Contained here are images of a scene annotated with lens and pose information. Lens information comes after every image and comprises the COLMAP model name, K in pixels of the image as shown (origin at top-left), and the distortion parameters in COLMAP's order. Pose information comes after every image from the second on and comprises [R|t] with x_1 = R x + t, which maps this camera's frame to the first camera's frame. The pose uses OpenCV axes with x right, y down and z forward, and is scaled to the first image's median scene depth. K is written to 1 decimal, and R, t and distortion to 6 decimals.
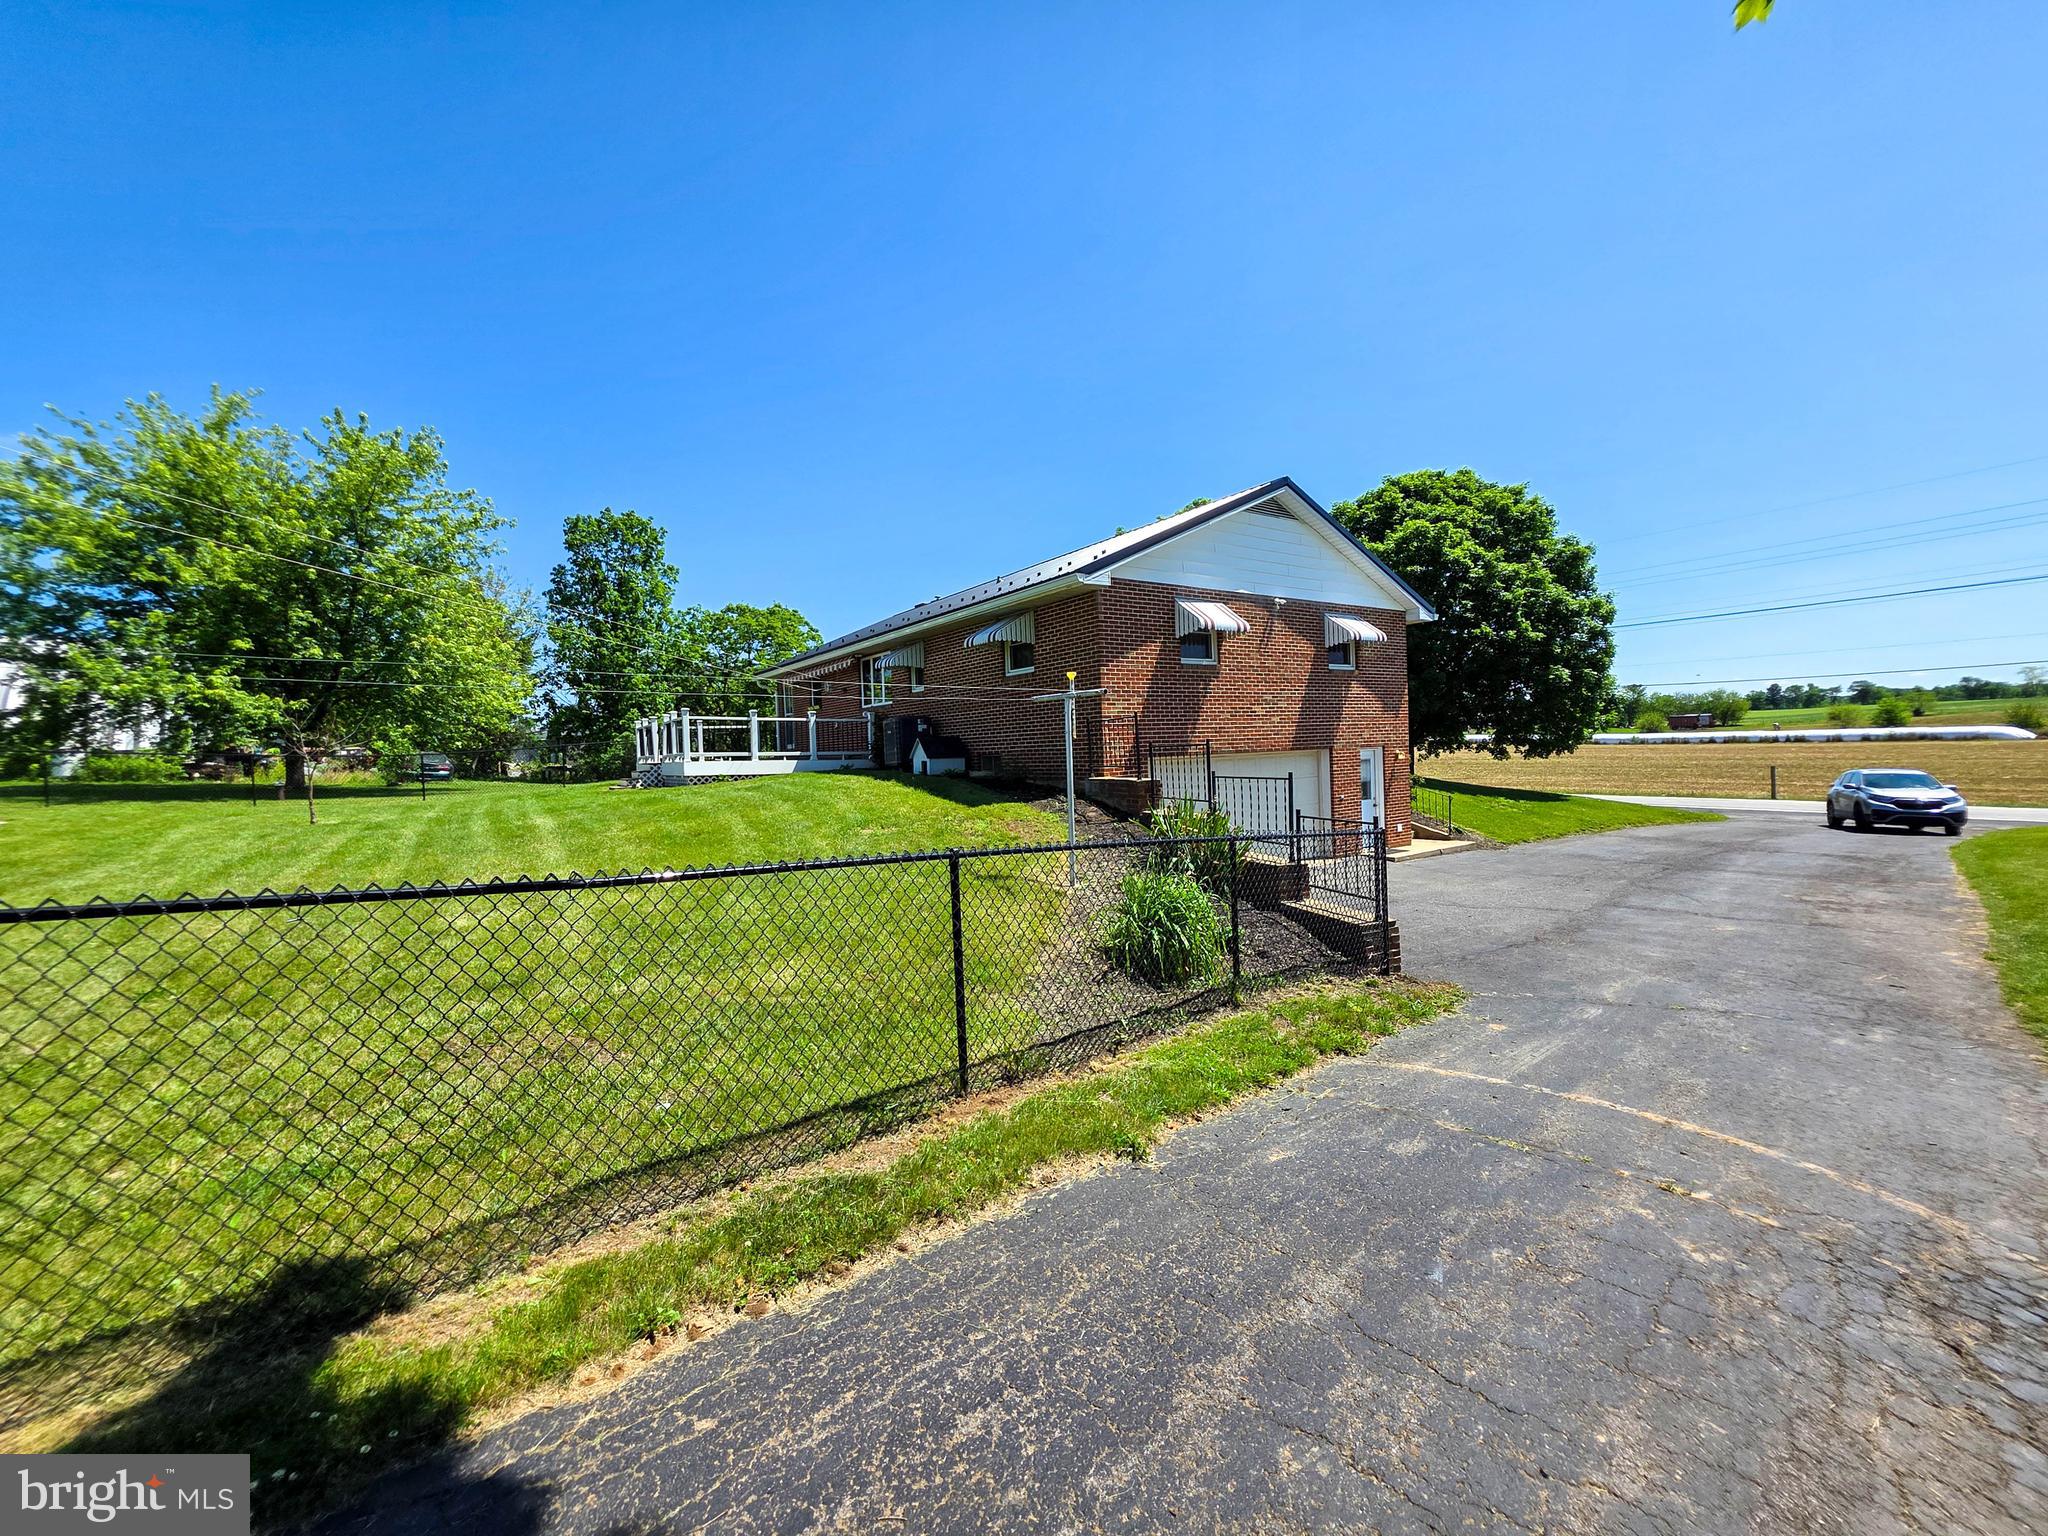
lens RADIAL K [[824.8, 0, 1023.4], [0, 824.8, 784.6], [0, 0, 1]] dist [0.010443, -0.002555]
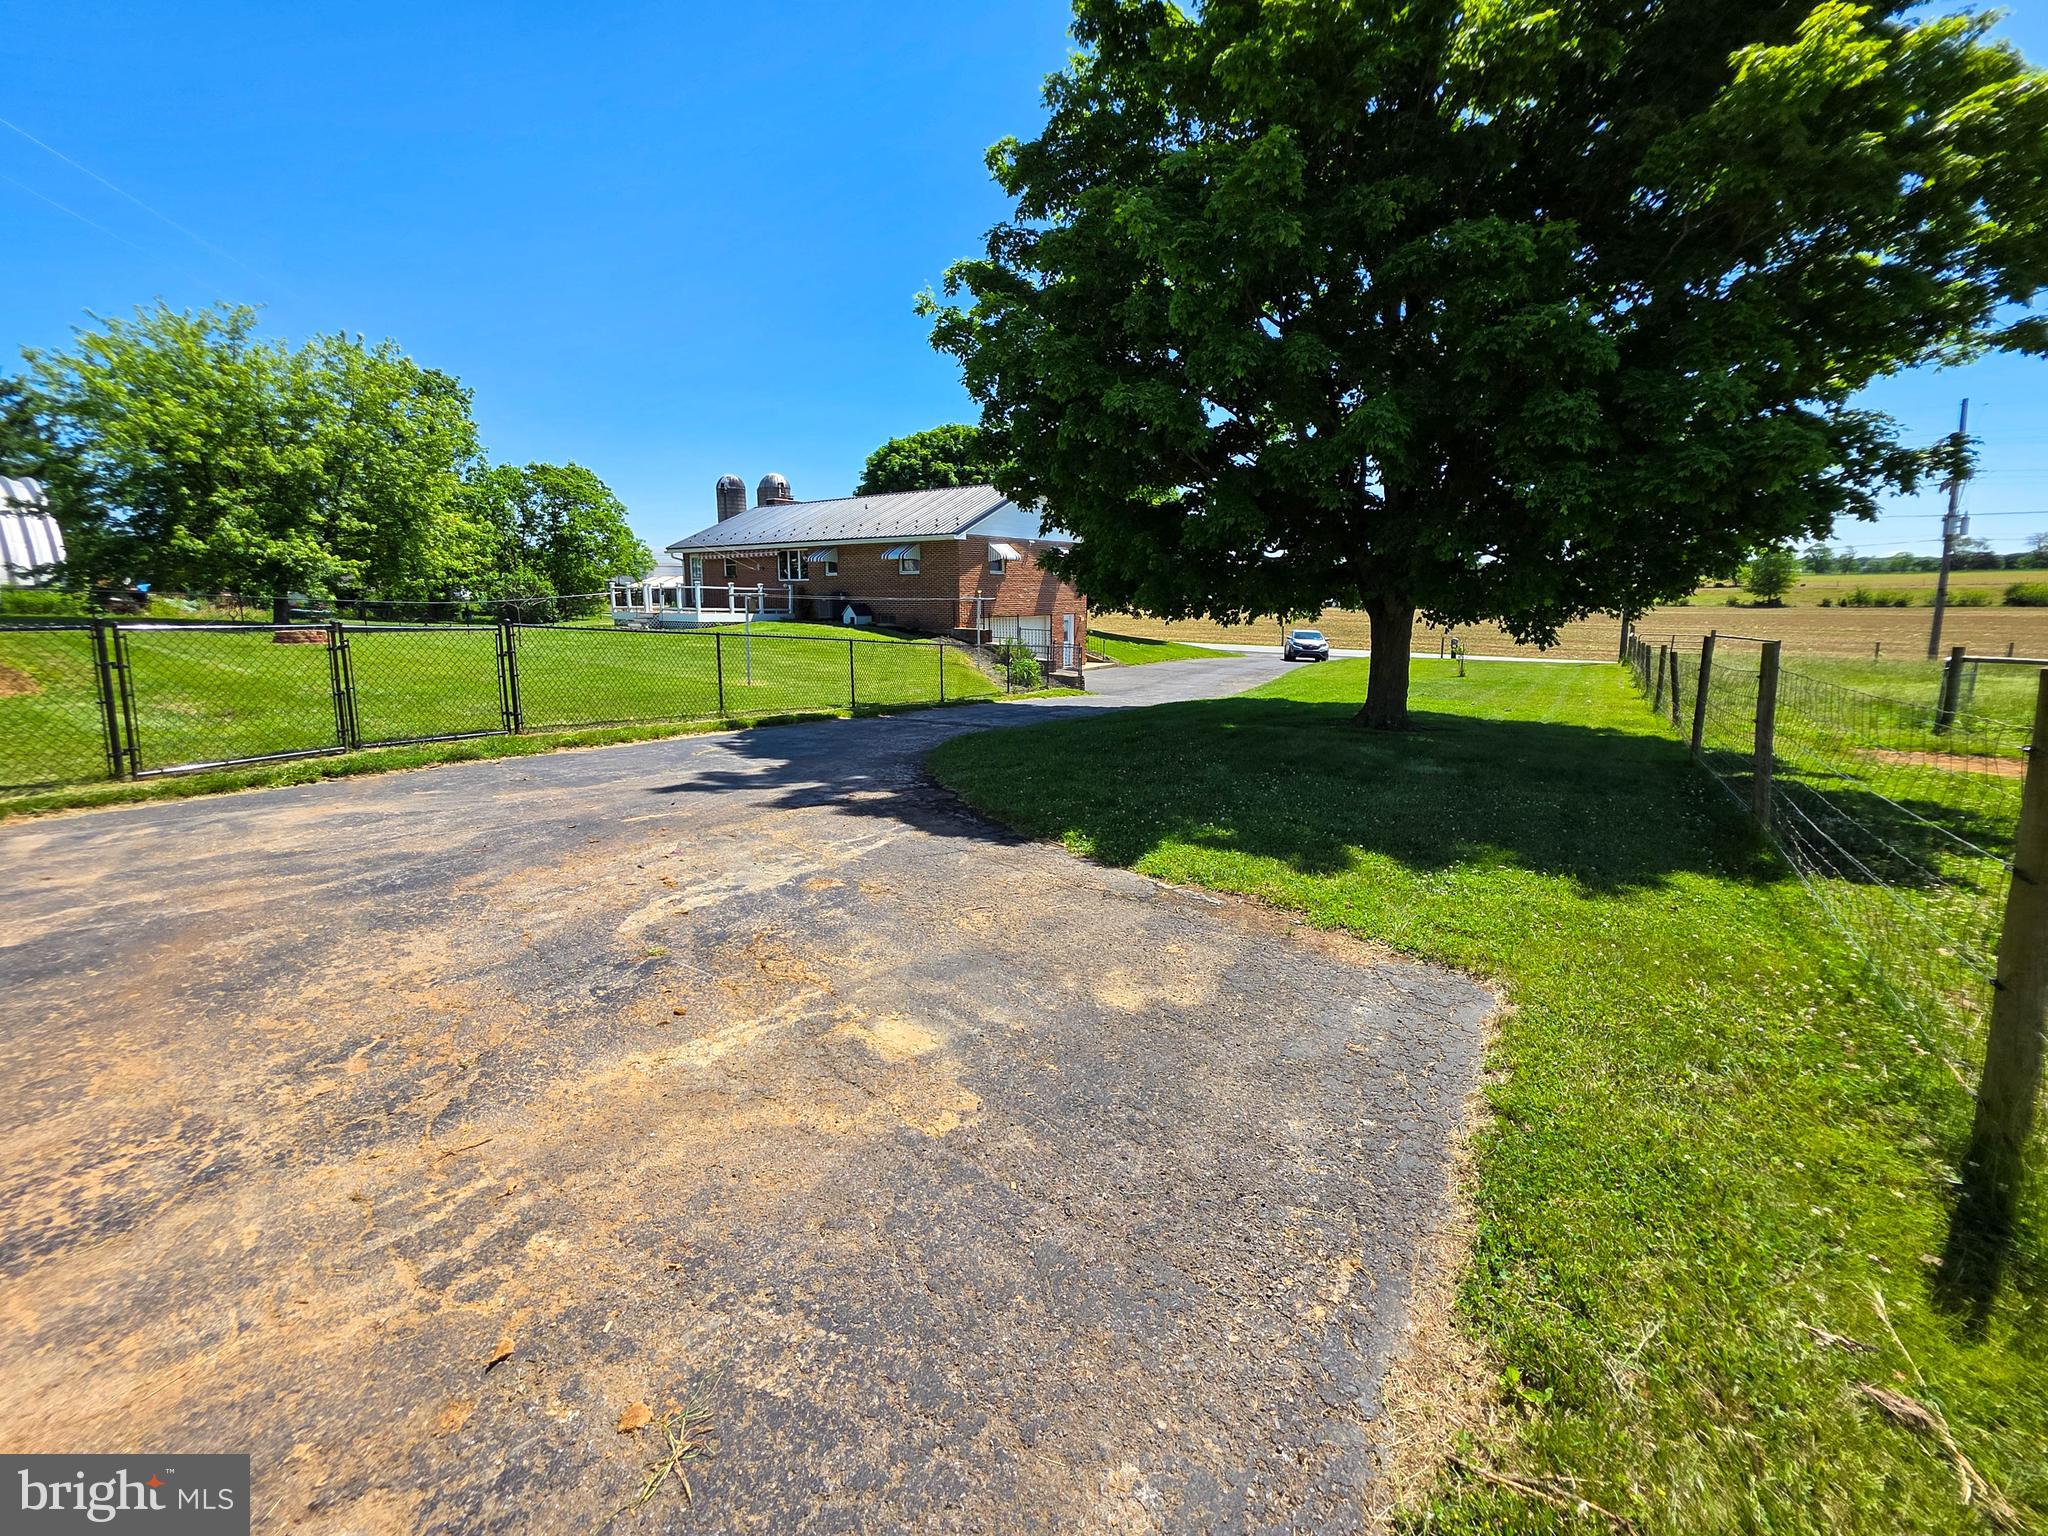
lens RADIAL K [[869.3, 0, 995.7], [0, 869.3, 730.5], [0, 0, 1]] dist [0.003721, 0.000030]
pose [[0.941676, -0.022438, 0.335773, -0.392875], [-0.015236, 0.993909, 0.109148, 0.005634], [-0.336177, -0.107897, 0.935598, -0.802273]]
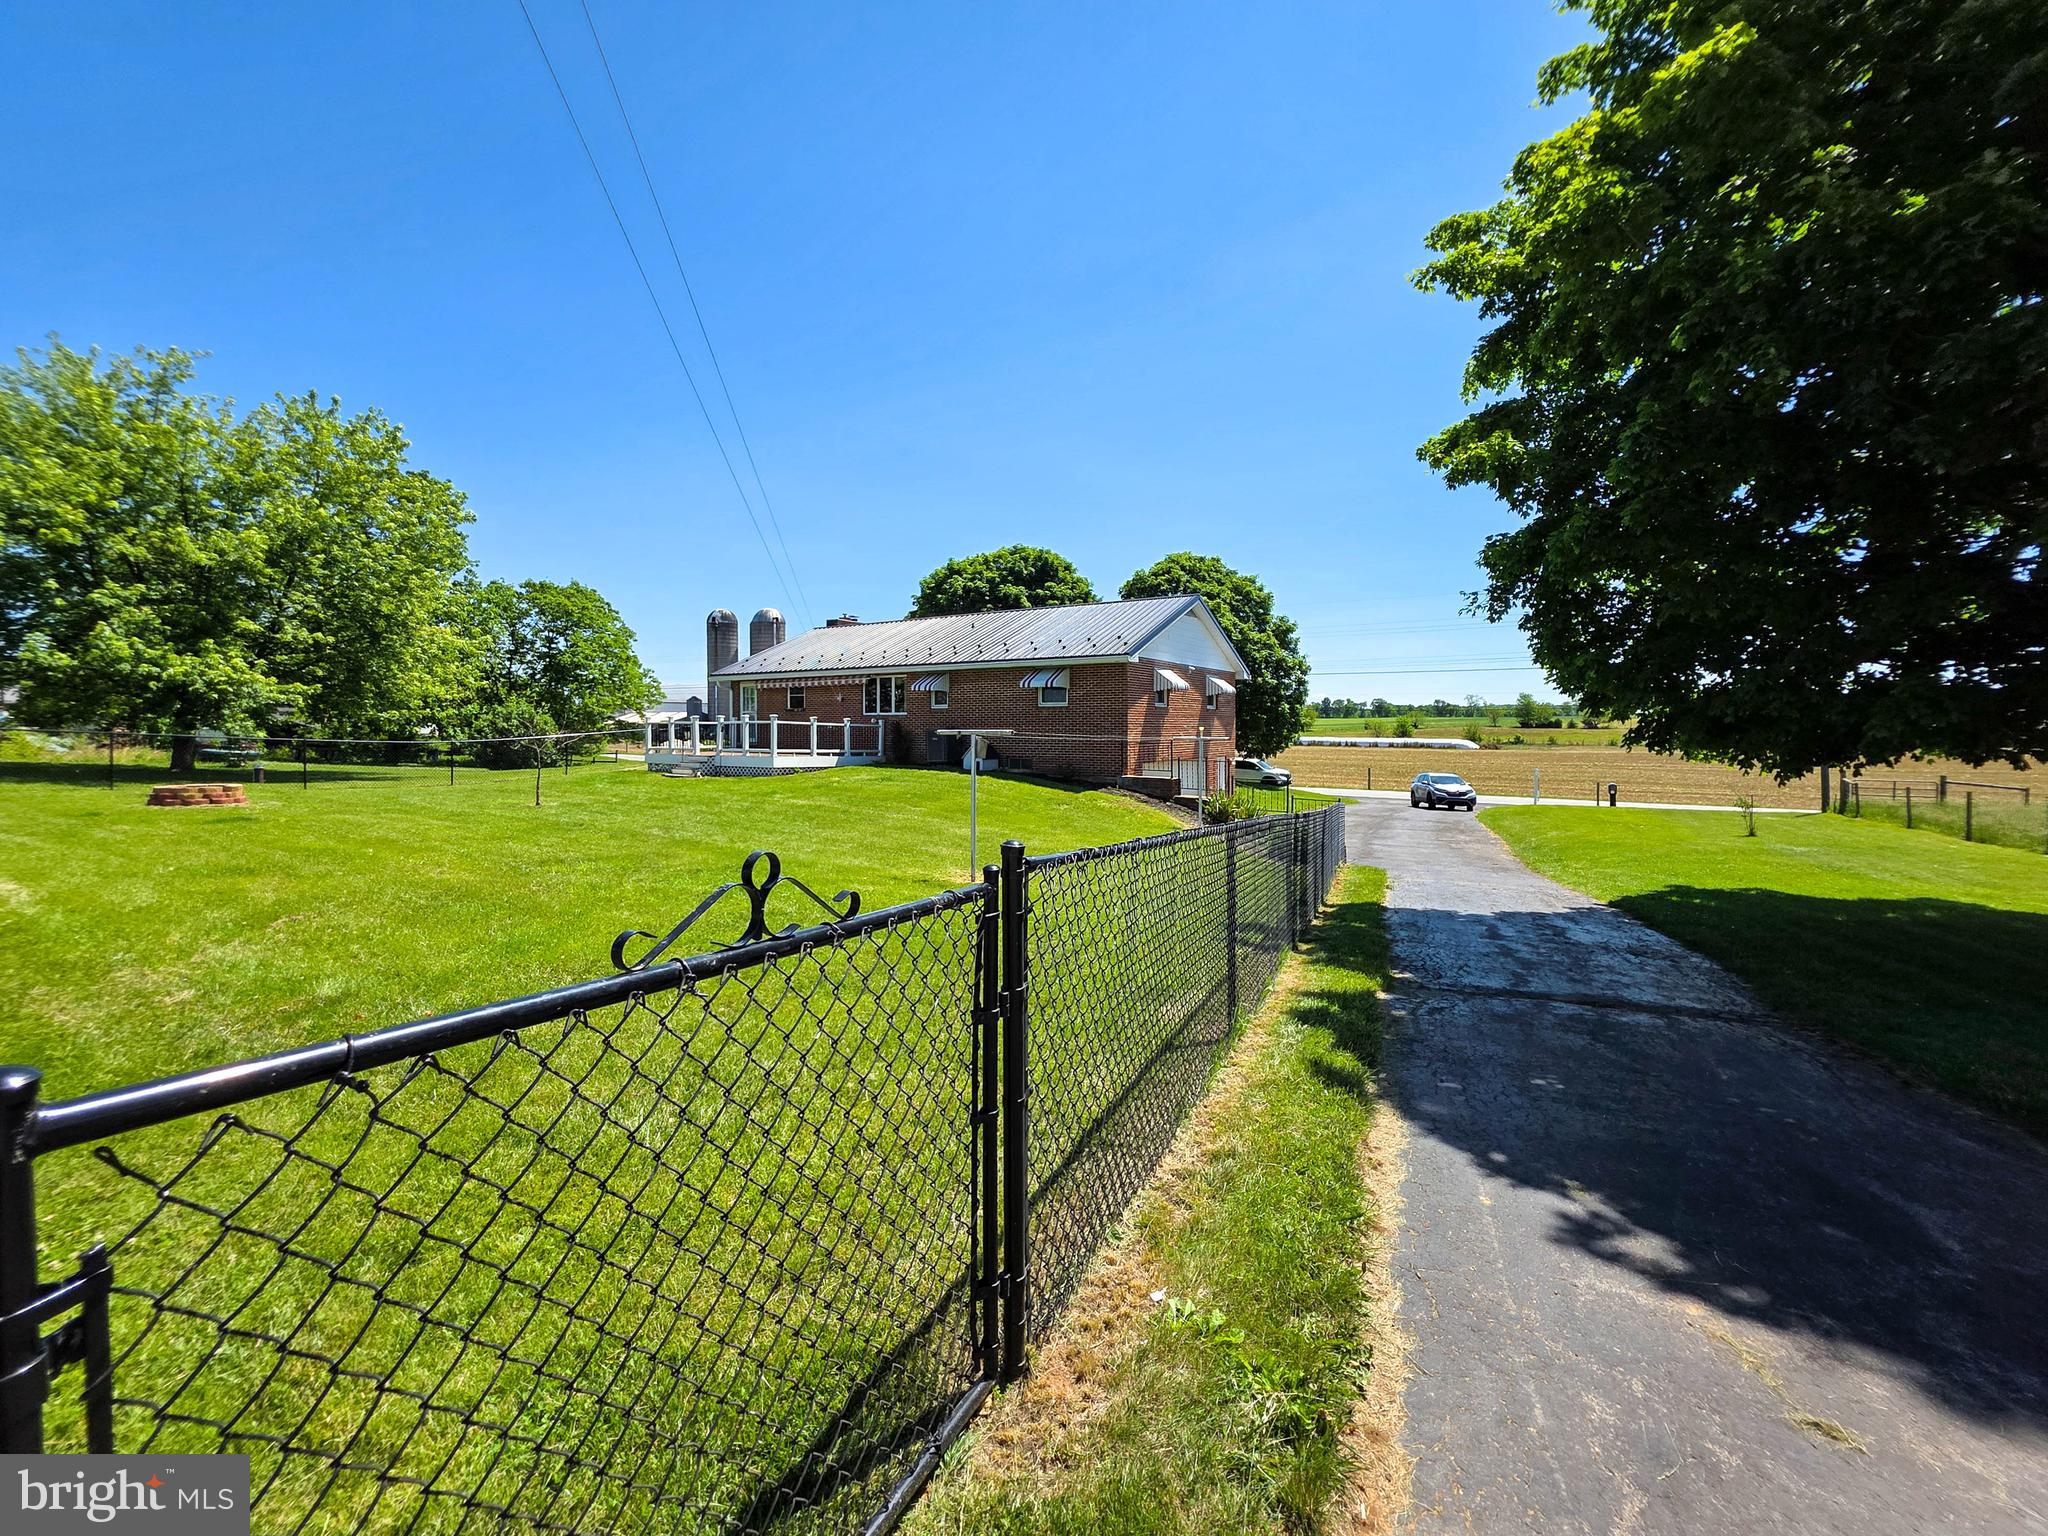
lens RADIAL K [[869.3, 0, 1034.1], [0, 869.3, 749.1], [0, 0, 1]] dist [0.003721, 0.000030]
pose [[0.913936, 0.024197, 0.405135, -0.524727], [-0.014216, 0.999517, -0.027629, -0.007463], [-0.405608, 0.019492, 0.913839, -0.348186]]
